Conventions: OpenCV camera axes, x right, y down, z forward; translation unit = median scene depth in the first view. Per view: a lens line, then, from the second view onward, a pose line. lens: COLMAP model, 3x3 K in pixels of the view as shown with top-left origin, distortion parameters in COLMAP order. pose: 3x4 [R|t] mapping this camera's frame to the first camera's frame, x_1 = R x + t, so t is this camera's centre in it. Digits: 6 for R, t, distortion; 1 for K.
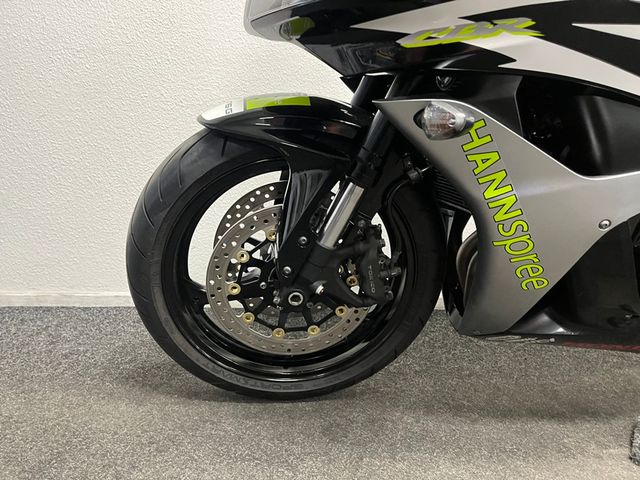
lens RADIAL K [[485.5, 0, 324.5], [0, 485.5, 240.7], [0, 0, 1]] dist [0.068815, -0.057115]
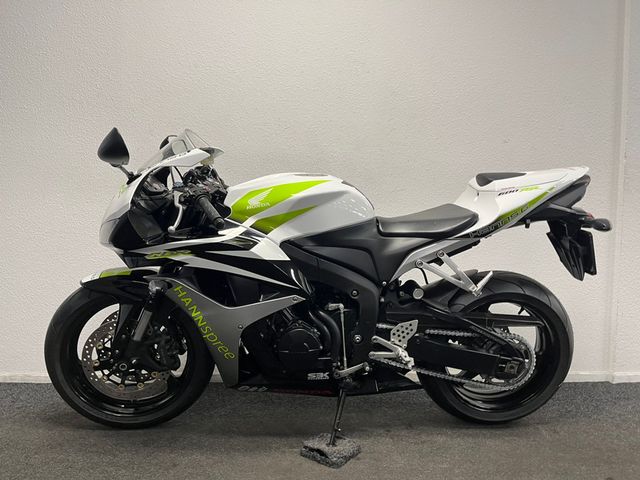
lens RADIAL K [[485.5, 0, 314.3], [0, 485.5, 235.9], [0, 0, 1]] dist [0.068815, -0.057115]
pose [[0.998767, -0.024340, -0.043270, 0.825204], [0.014829, 0.978045, -0.207868, 0.022360], [0.047379, 0.206970, 0.977199, -1.062949]]
